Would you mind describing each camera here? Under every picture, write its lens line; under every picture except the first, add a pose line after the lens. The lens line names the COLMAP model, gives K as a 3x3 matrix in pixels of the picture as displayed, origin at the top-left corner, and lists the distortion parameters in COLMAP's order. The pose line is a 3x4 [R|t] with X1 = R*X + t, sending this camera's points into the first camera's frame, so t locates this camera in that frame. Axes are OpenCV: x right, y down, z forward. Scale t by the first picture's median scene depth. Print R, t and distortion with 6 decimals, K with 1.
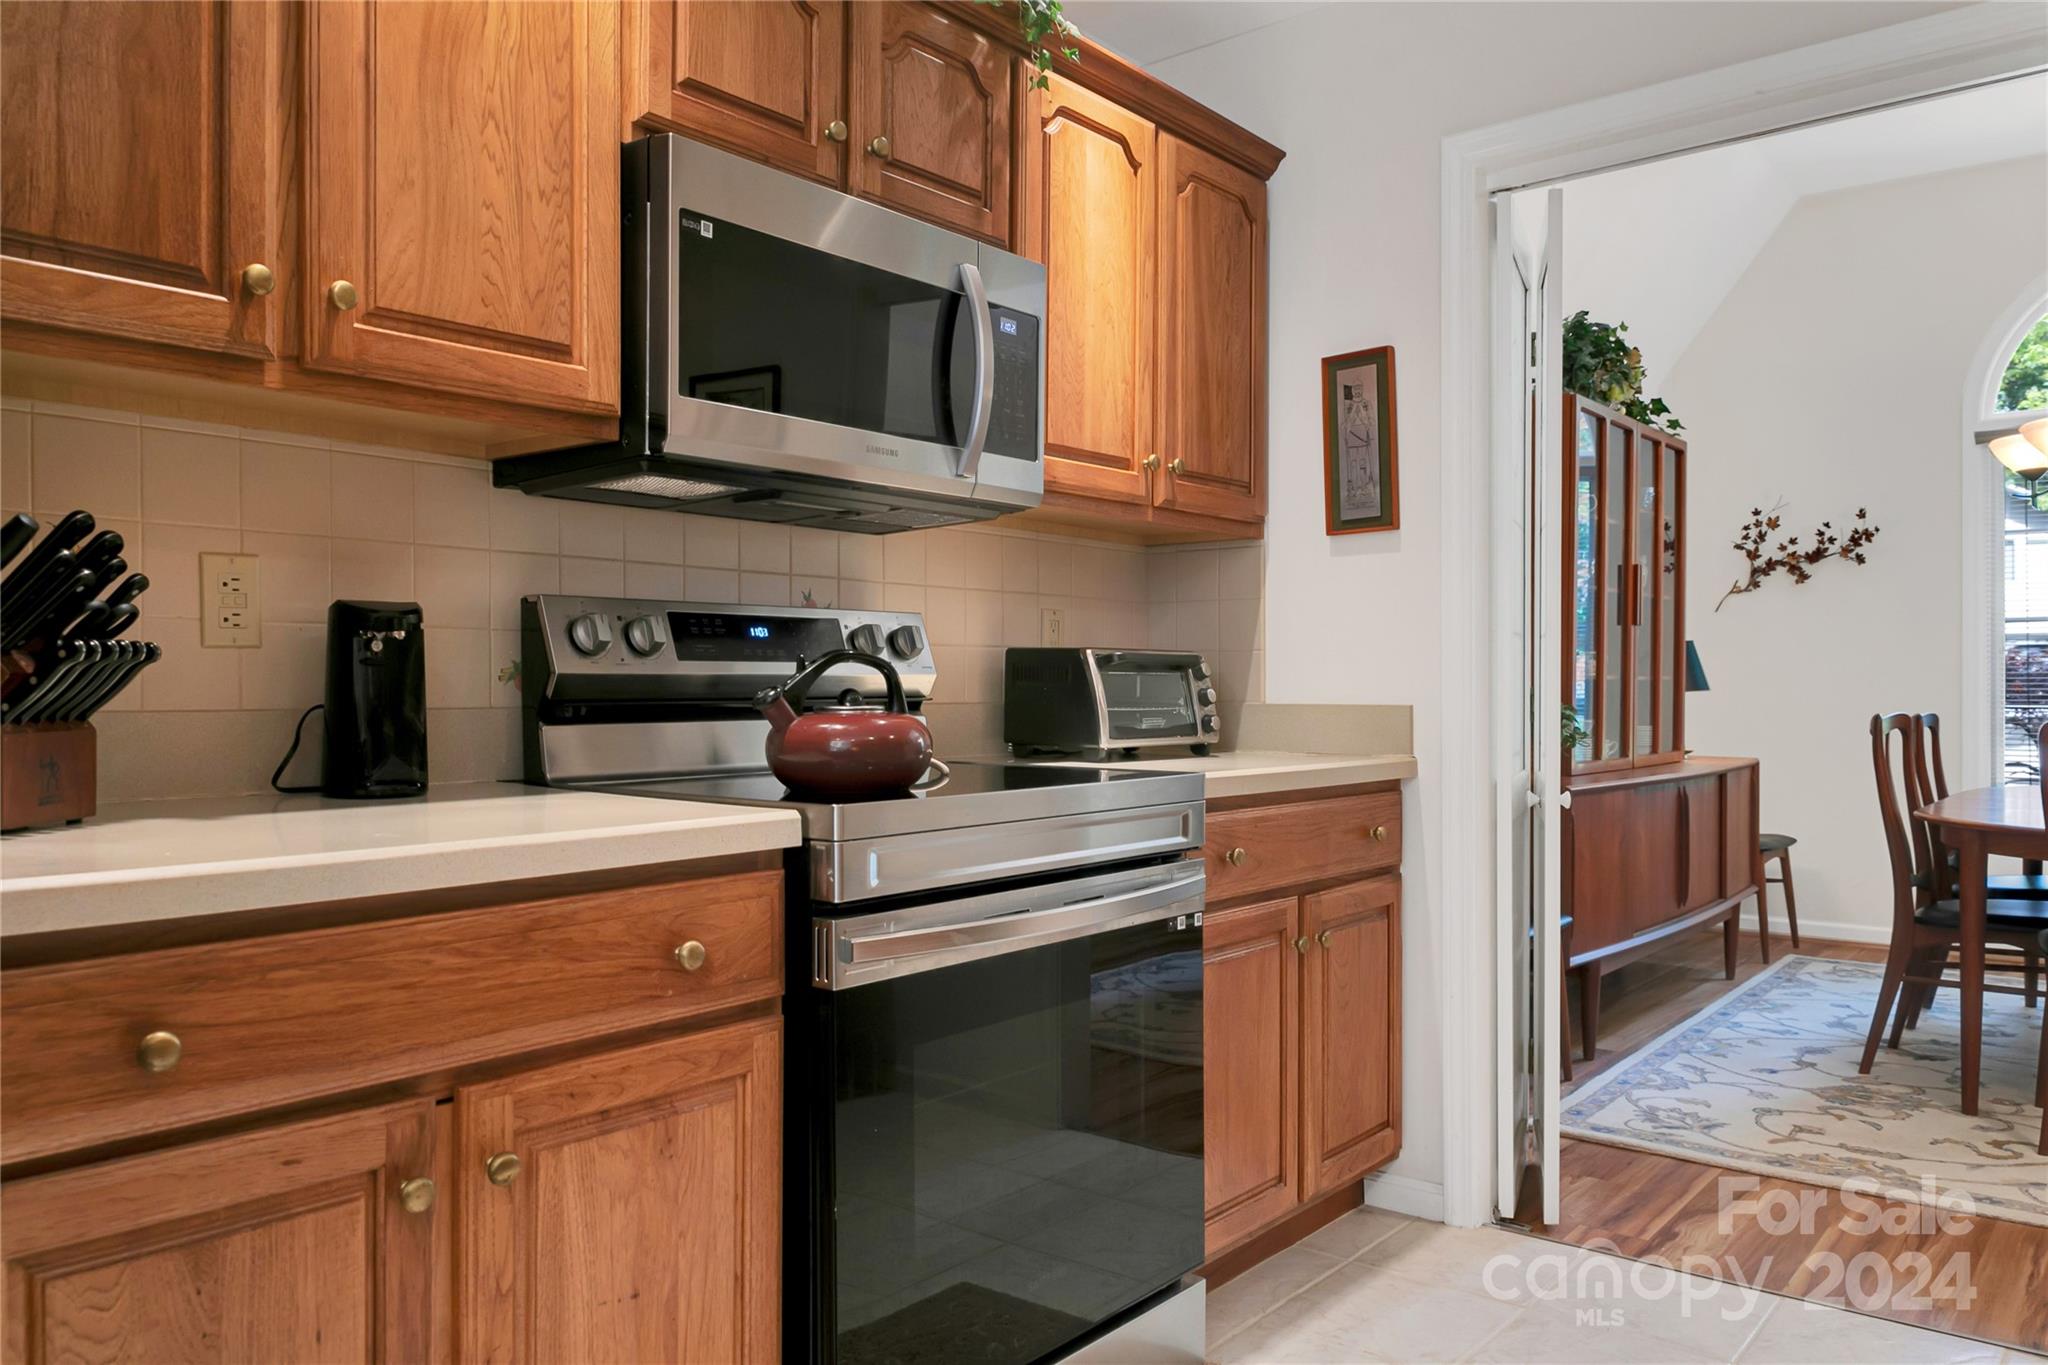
lens RADIAL K [[1493.7, 0, 1024.0], [0, 1493.7, 682.5], [0, 0, 1]] dist [0.003465, -0.001209]
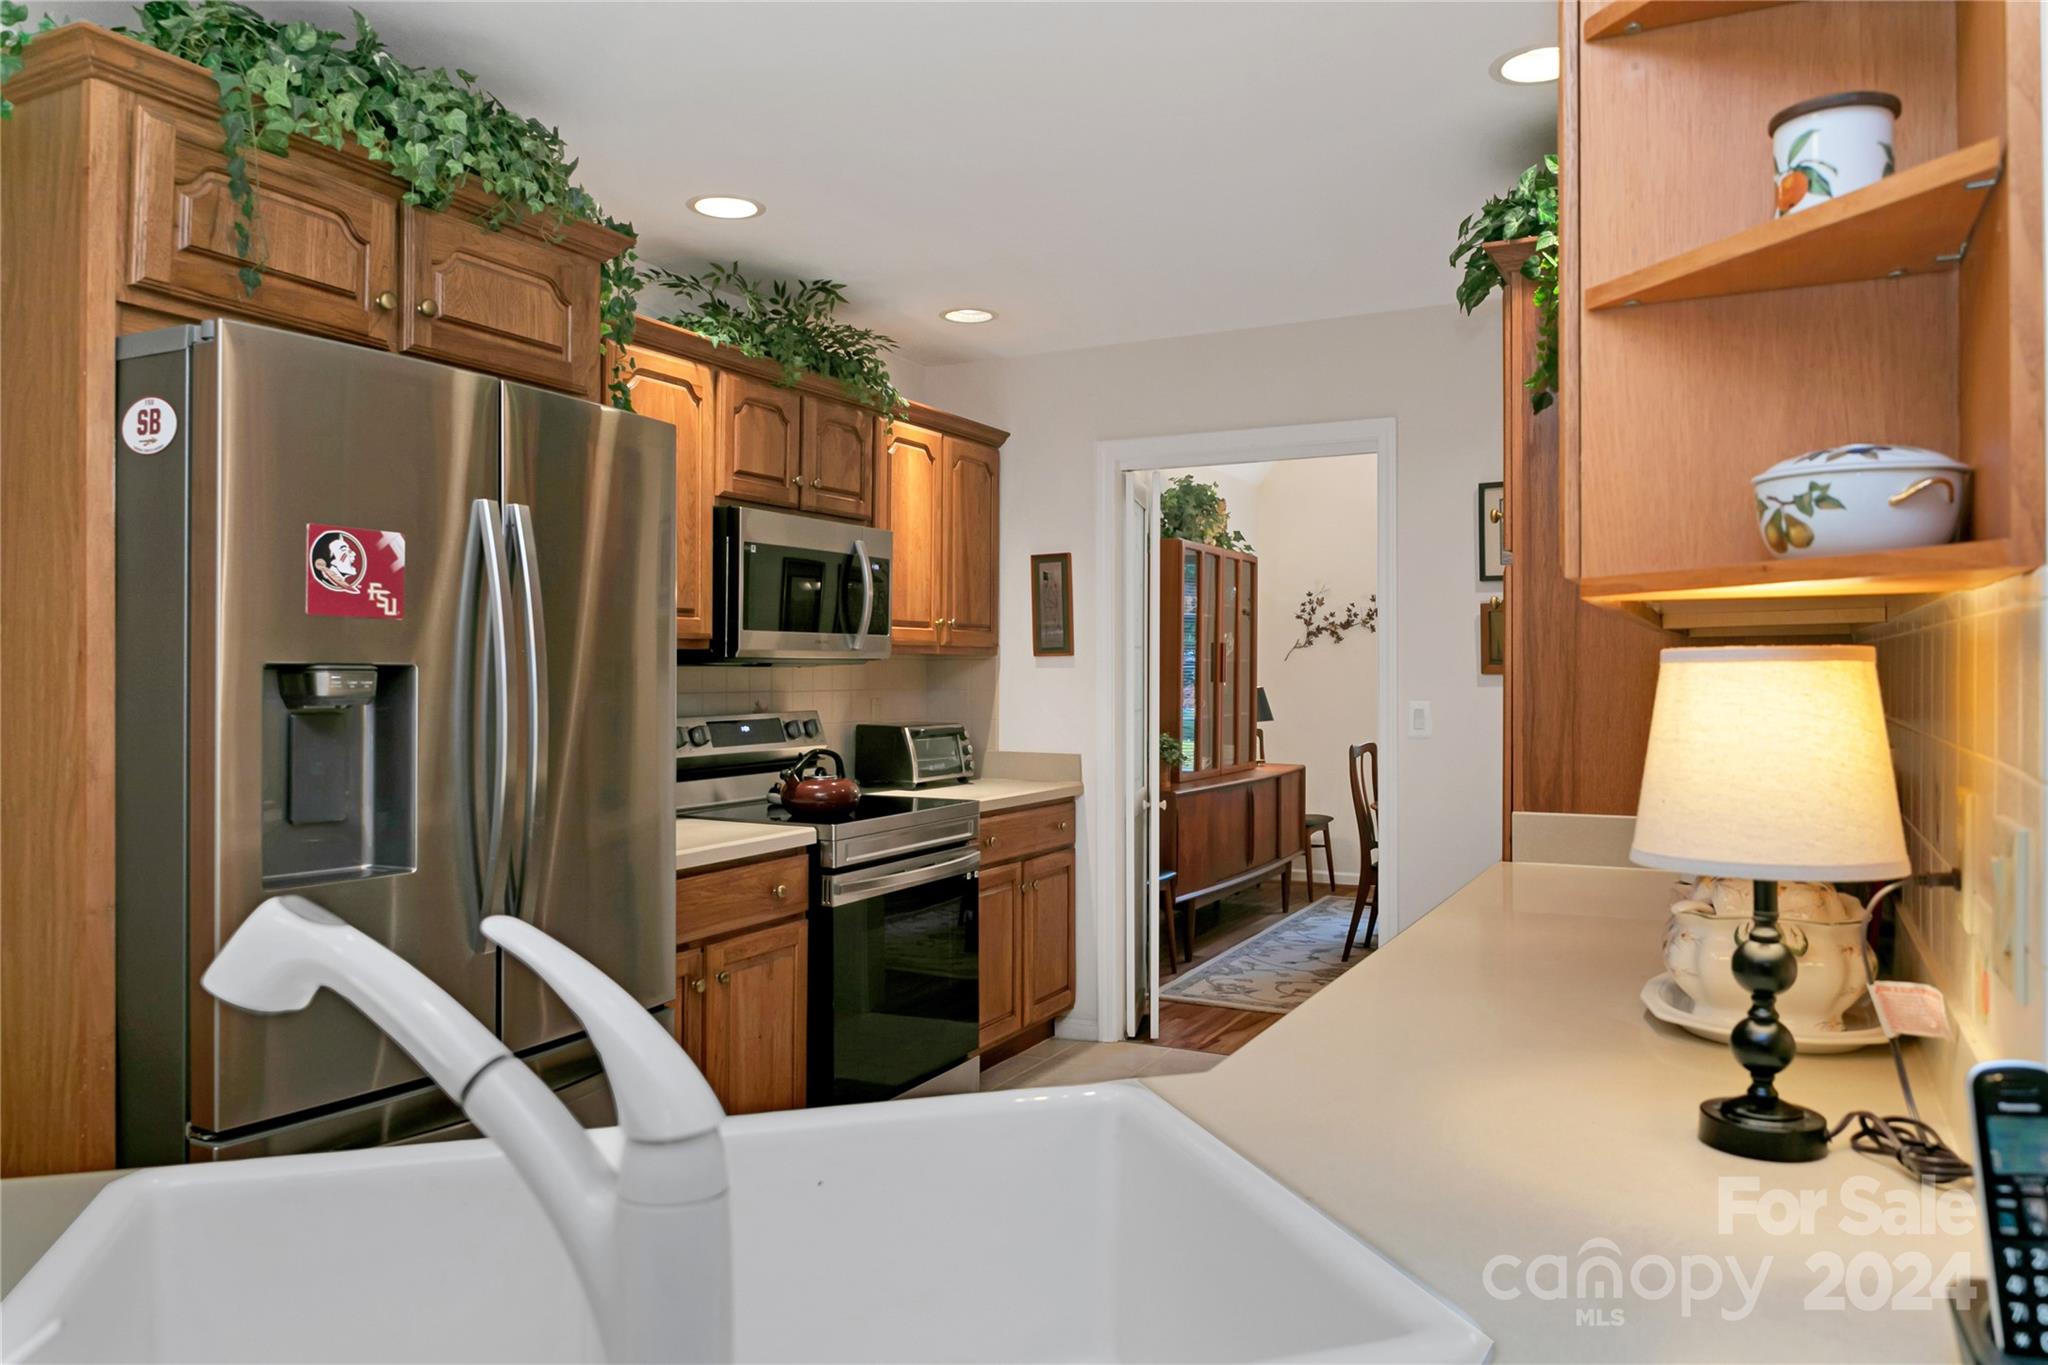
lens RADIAL K [[1382.3, 0, 1013.9], [0, 1382.3, 649.7], [0, 0, 1]] dist [-0.000020, 0.001126]
pose [[0.979243, 0.004146, 0.202647, -0.157526], [-0.000492, 0.999836, -0.018078, -0.081012], [-0.202689, 0.017604, 0.979085, -0.617964]]
